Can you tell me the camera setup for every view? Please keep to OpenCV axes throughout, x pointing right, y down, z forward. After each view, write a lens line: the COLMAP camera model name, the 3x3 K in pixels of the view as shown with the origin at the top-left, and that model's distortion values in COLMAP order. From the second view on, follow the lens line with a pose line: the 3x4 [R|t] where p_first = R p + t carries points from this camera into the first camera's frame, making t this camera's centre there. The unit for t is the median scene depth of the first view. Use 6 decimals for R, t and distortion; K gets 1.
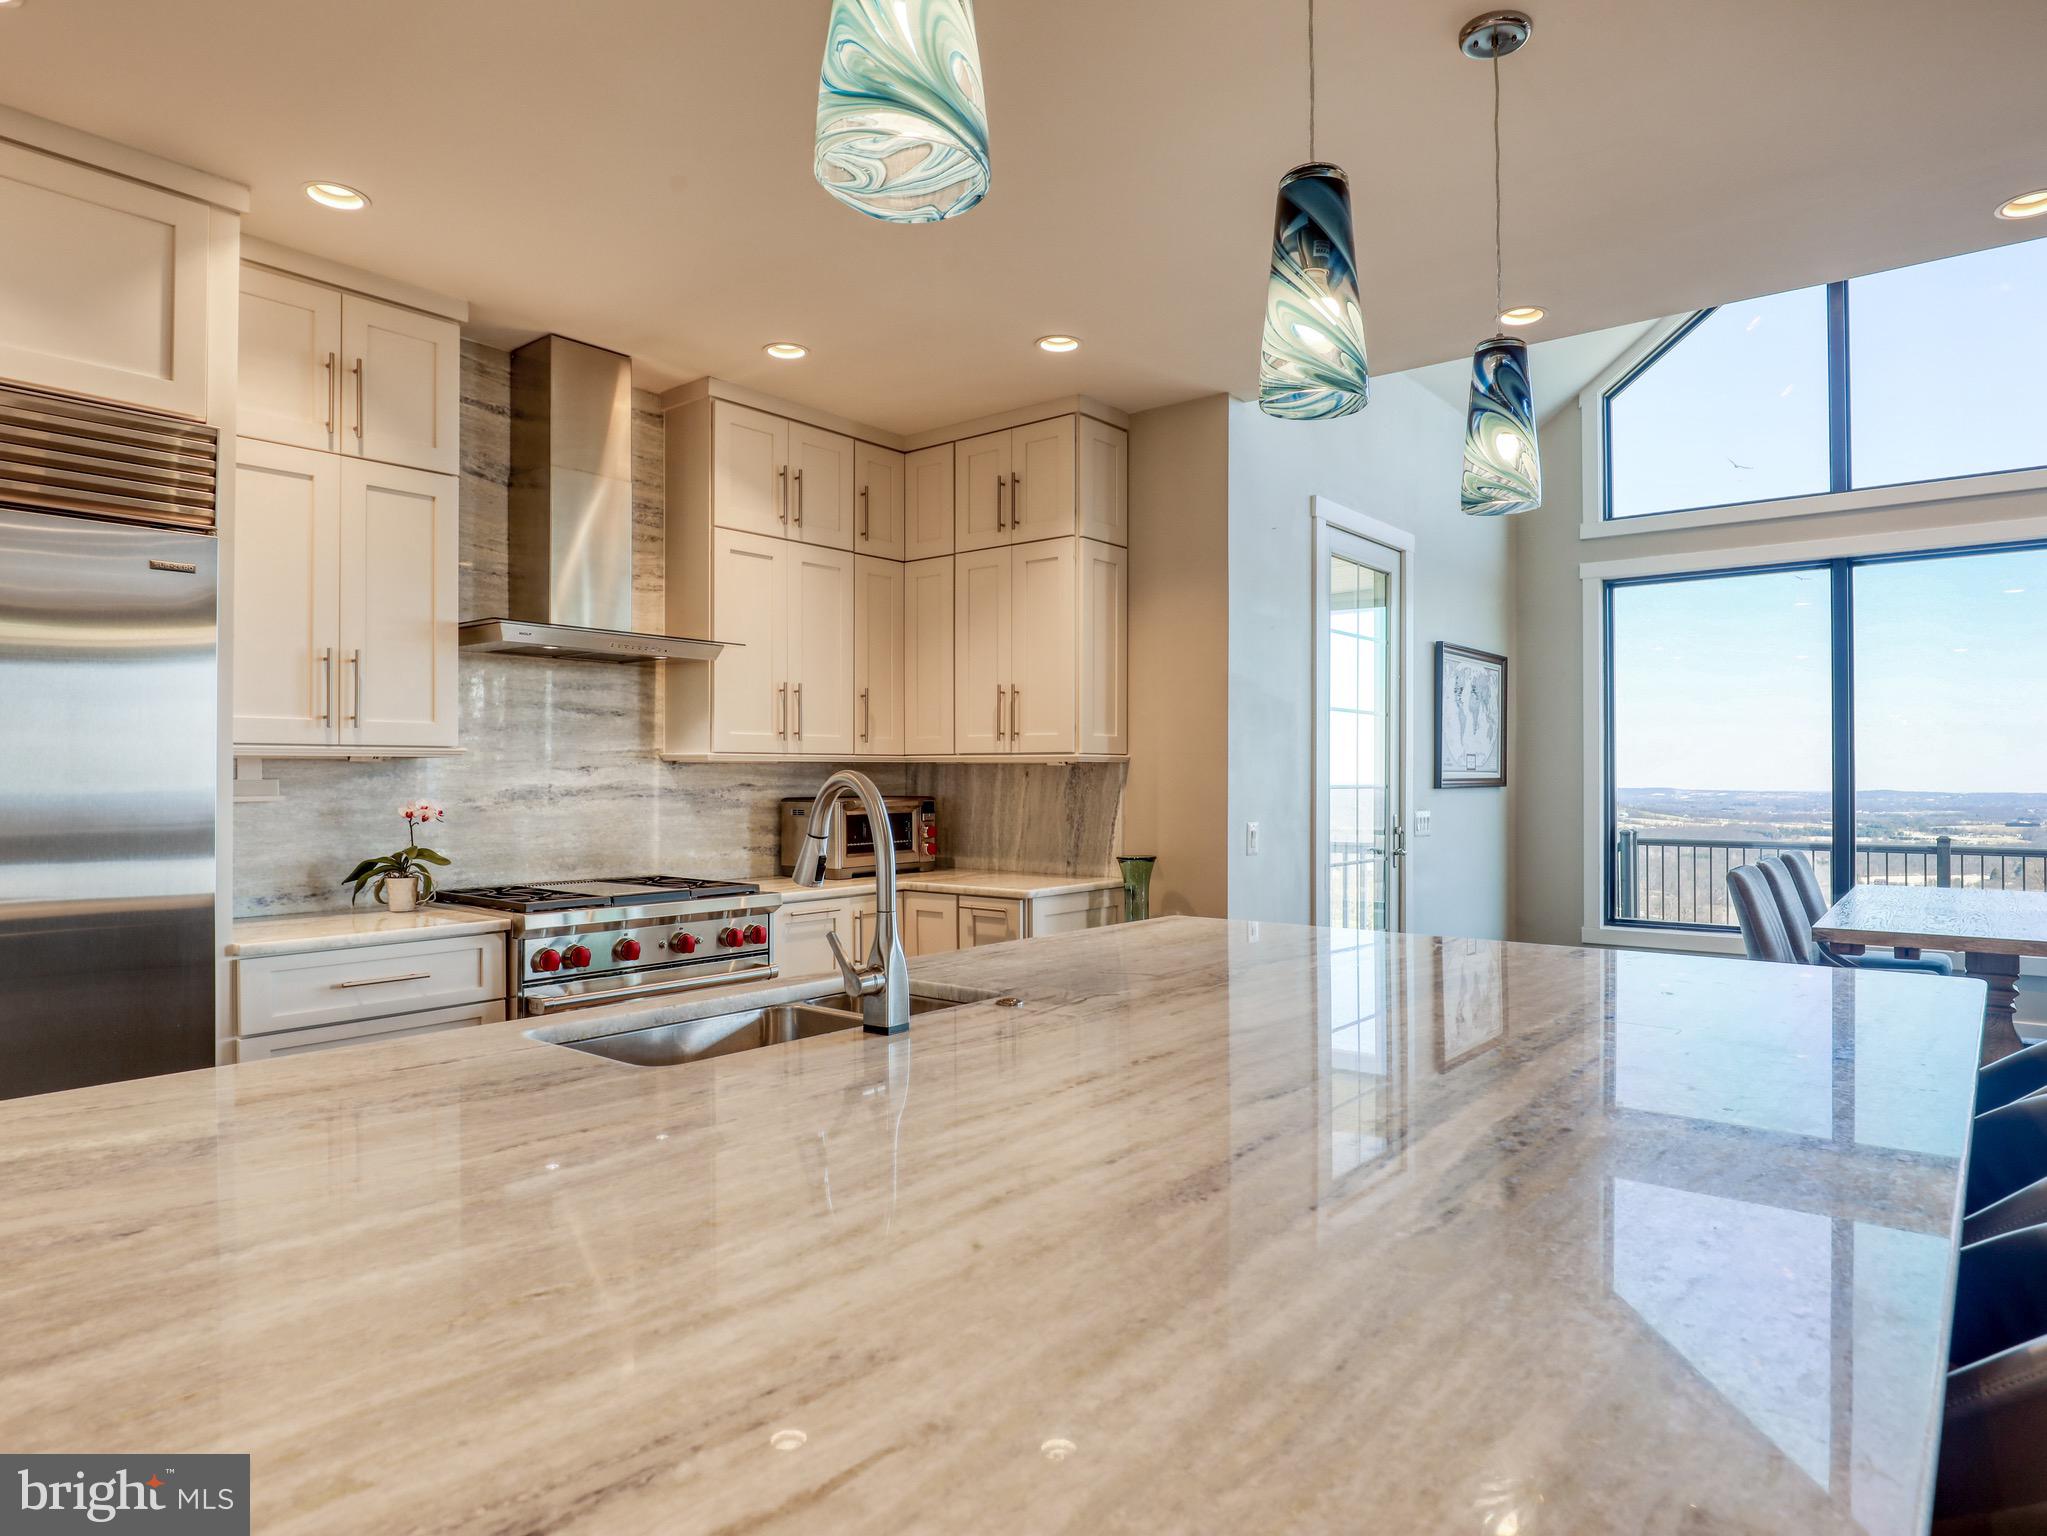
lens RADIAL K [[1224.1, 0, 1037.2], [0, 1224.1, 770.4], [0, 0, 1]] dist [-0.016192, 0.002354]
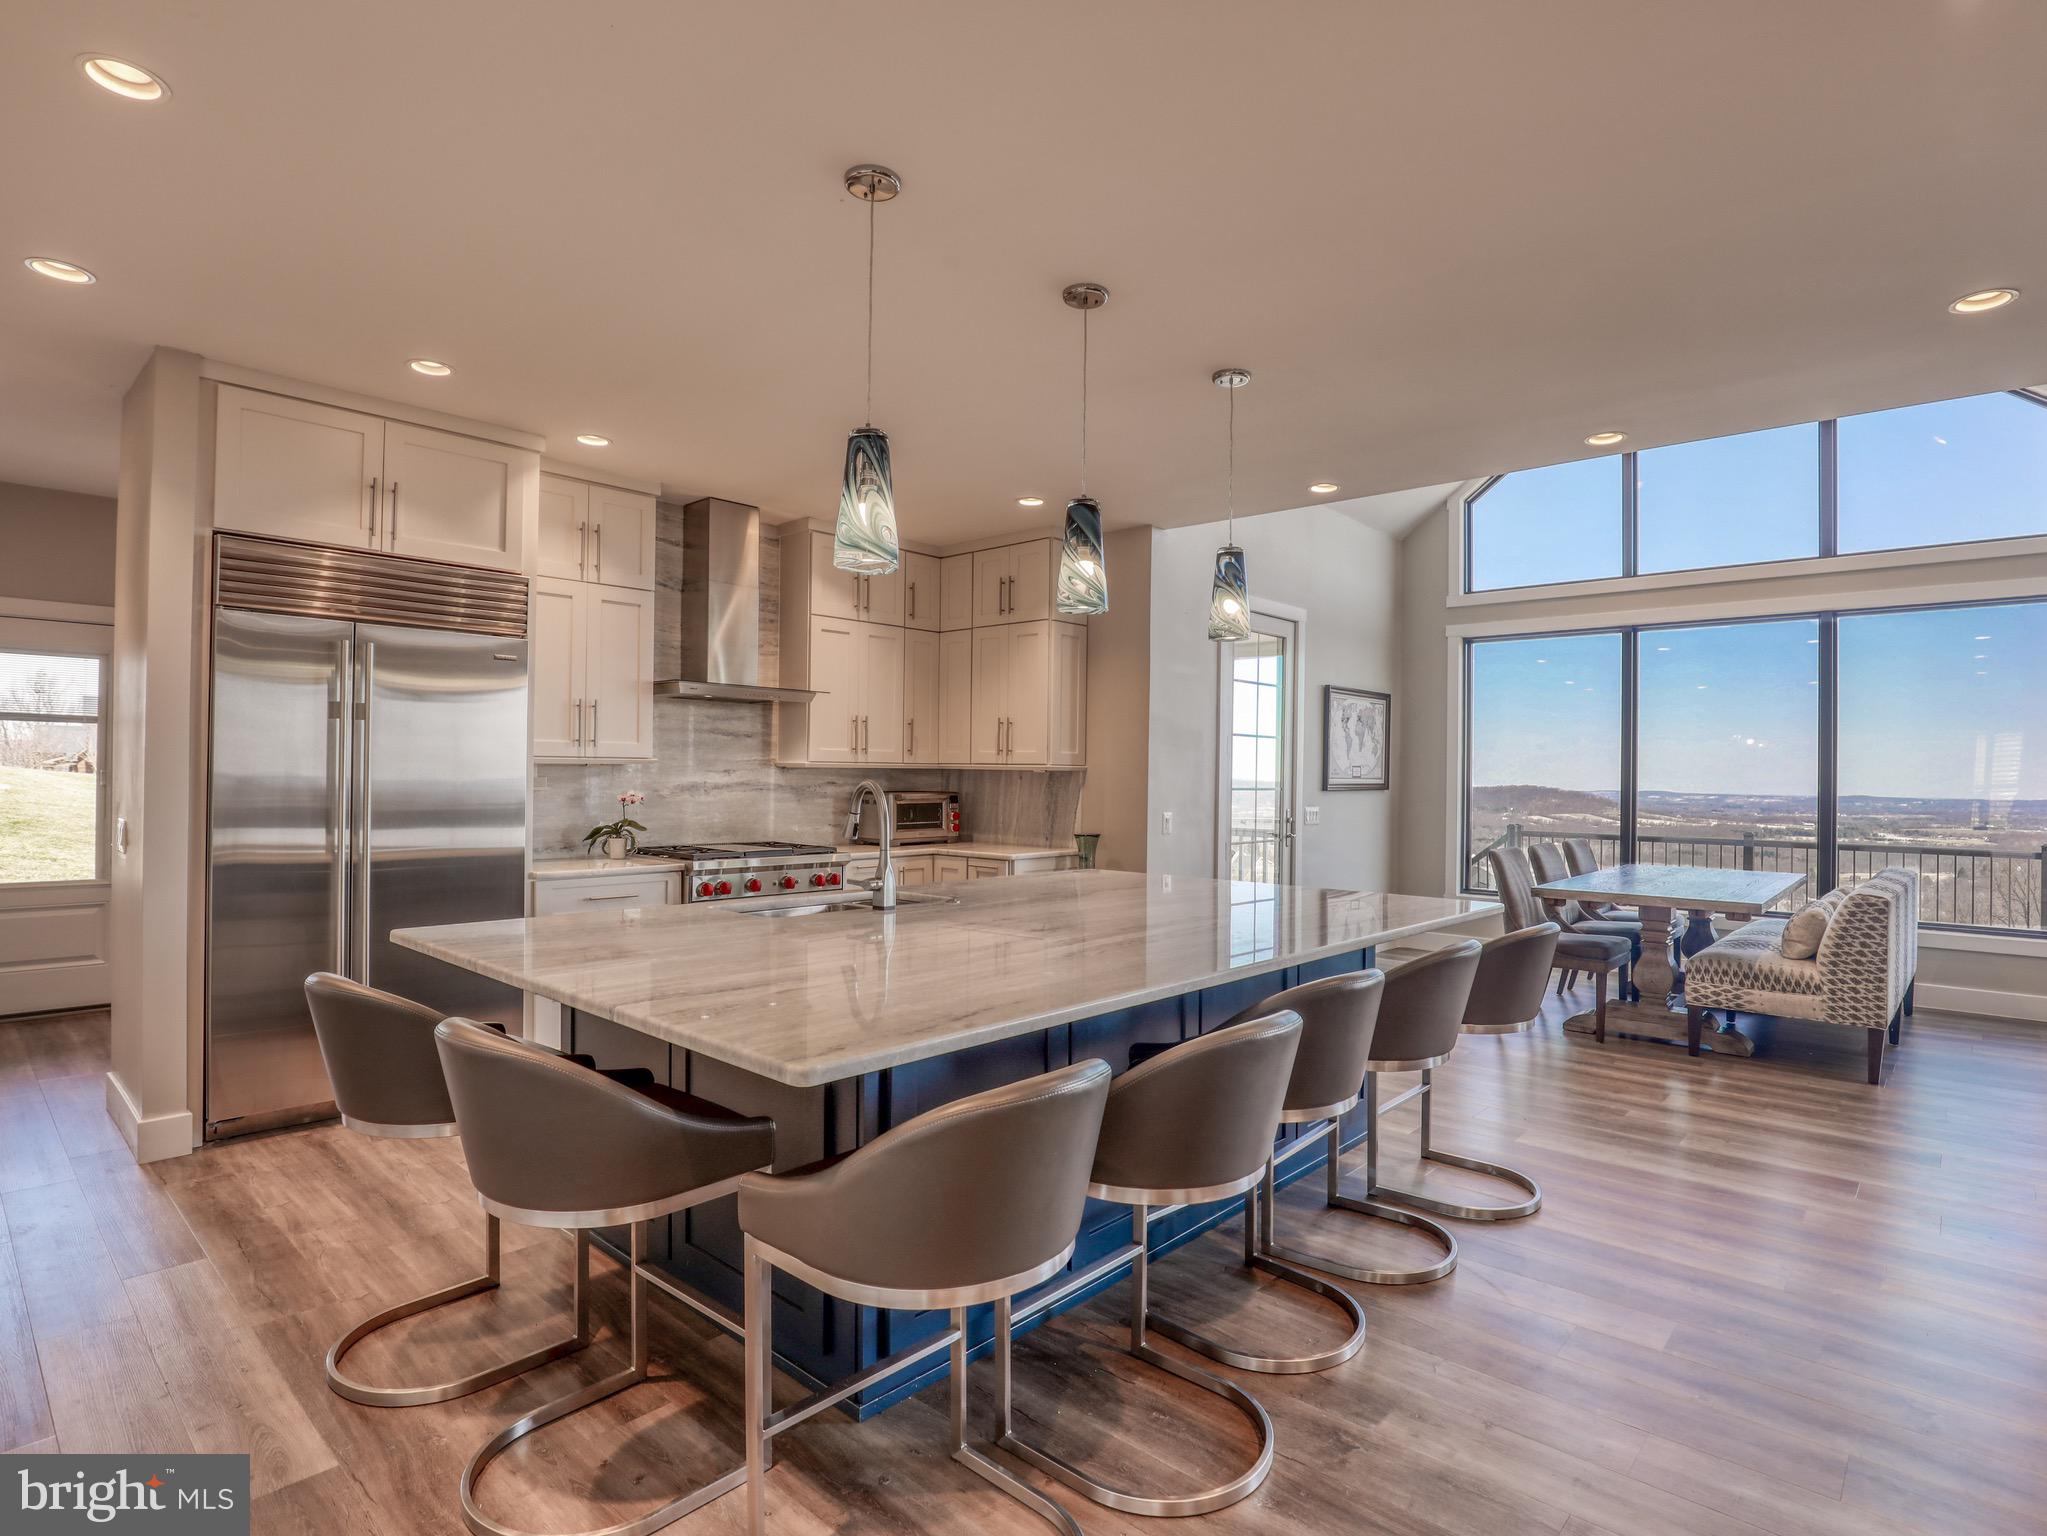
lens RADIAL K [[1079.2, 0, 1042.2], [0, 1079.2, 775.4], [0, 0, 1]] dist [-0.029054, 0.003917]
pose [[0.998371, 0.012223, -0.055725, 0.100897], [-0.011836, 0.999904, 0.007258, -0.010652], [0.055809, -0.006587, 0.998420, -0.327308]]
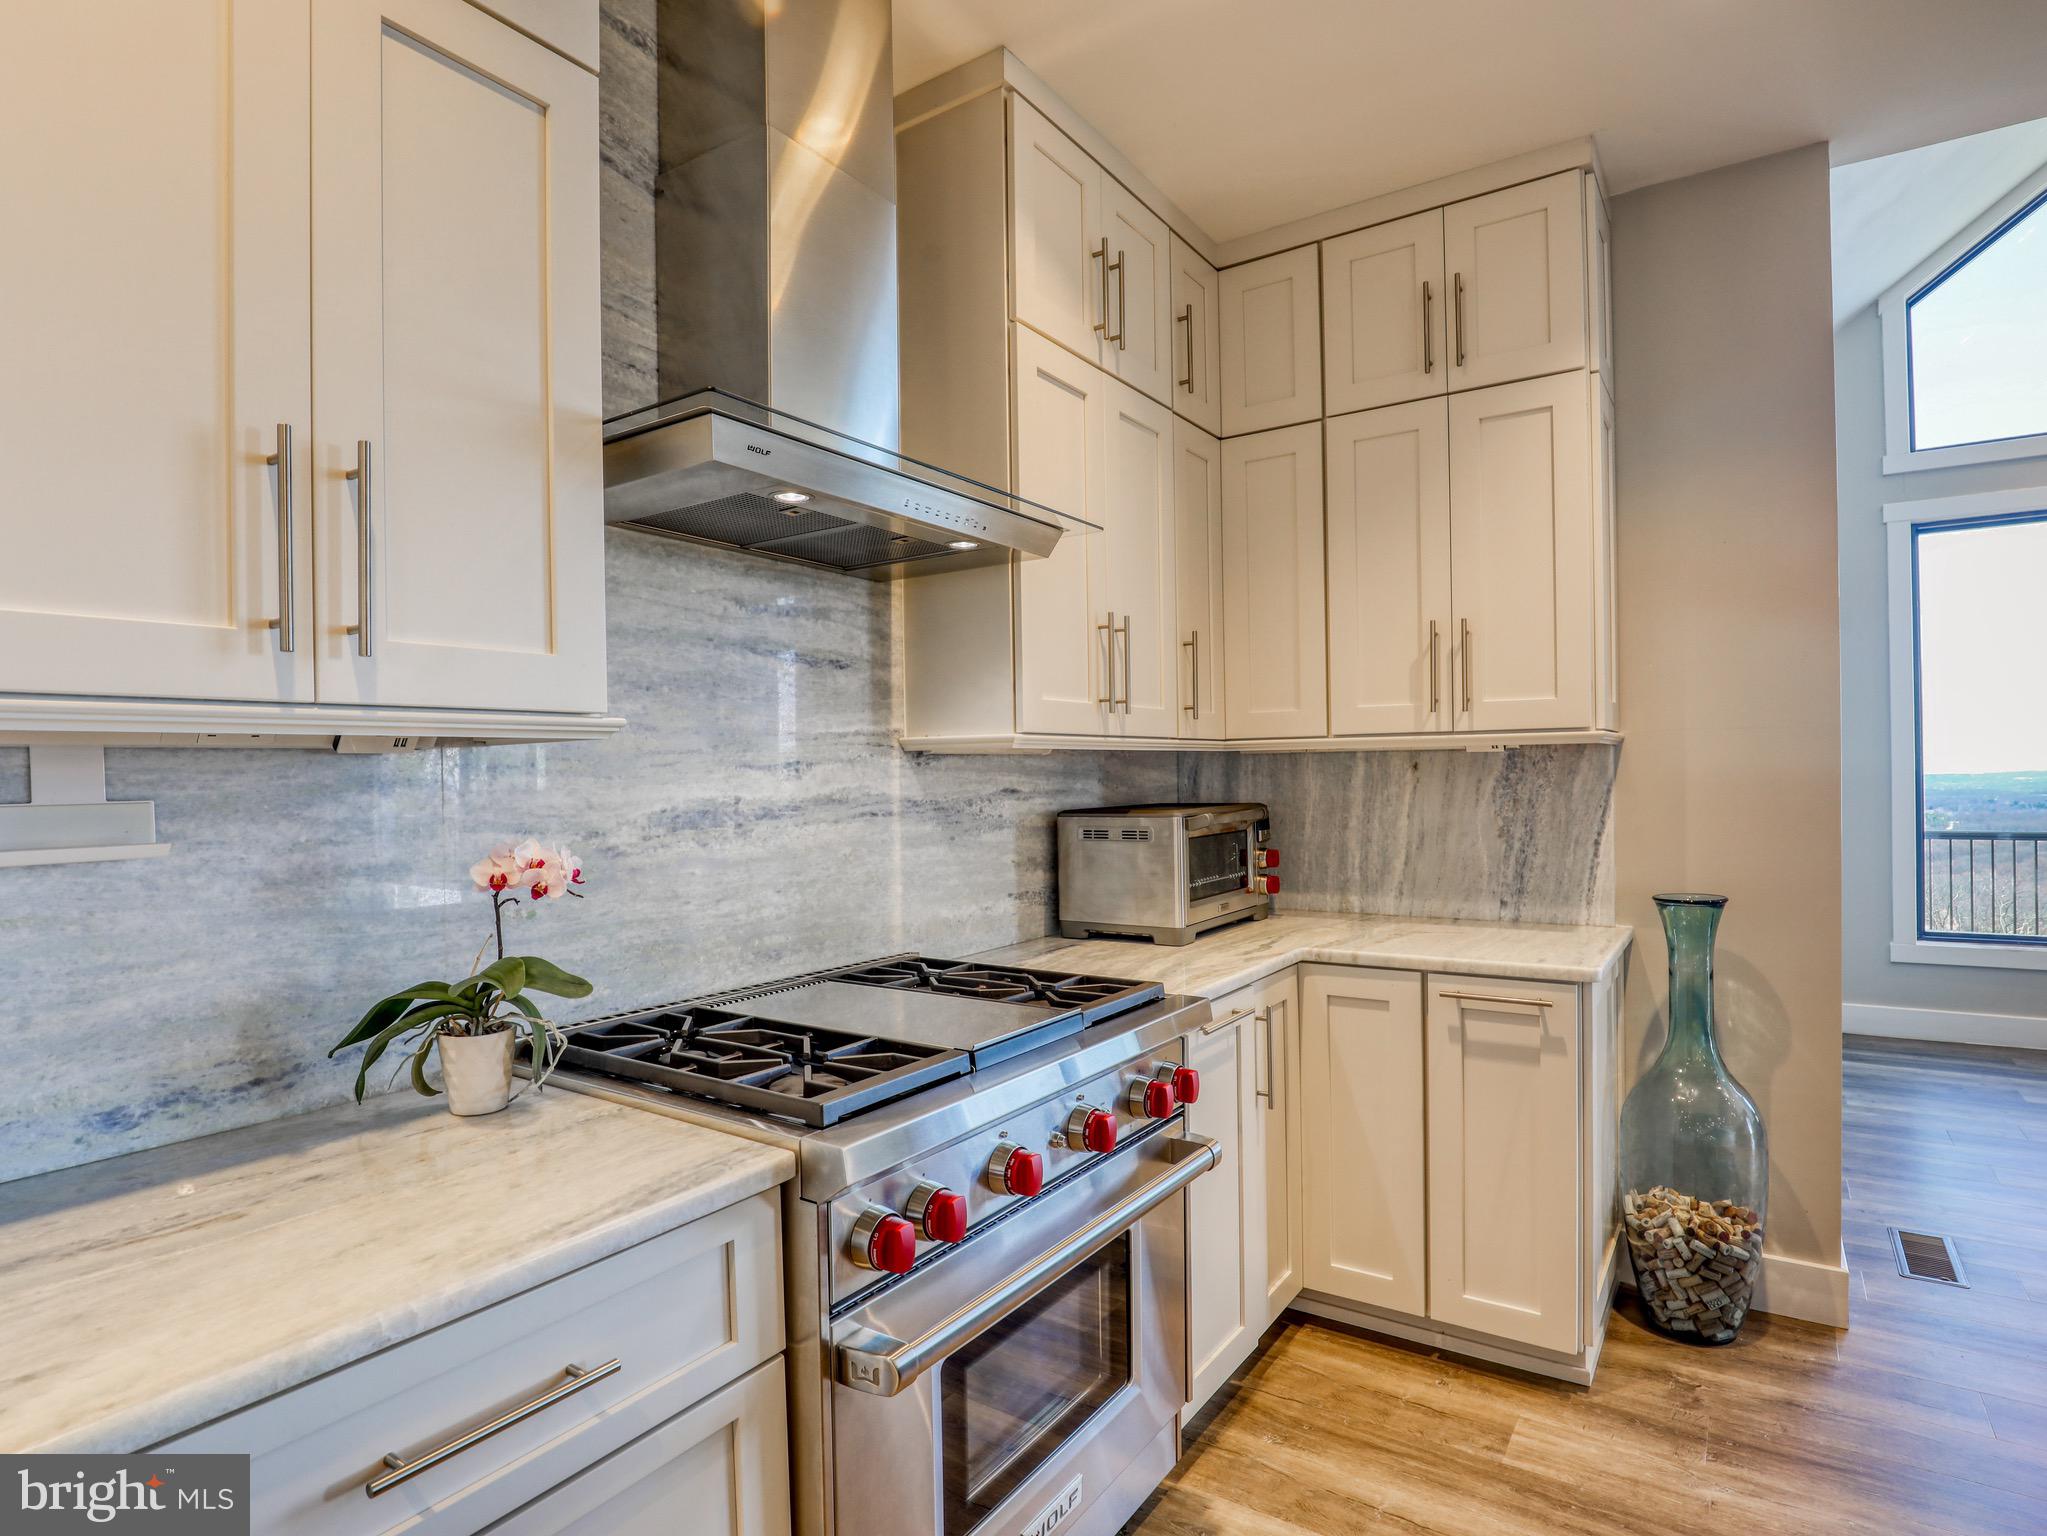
lens RADIAL K [[1079.2, 0, 1033.0], [0, 1079.2, 785.1], [0, 0, 1]] dist [-0.029054, 0.003917]
pose [[0.995928, -0.017124, 0.088512, -0.296605], [0.015875, 0.999765, 0.014791, 0.001509], [-0.088745, -0.013326, 0.995965, 0.507053]]
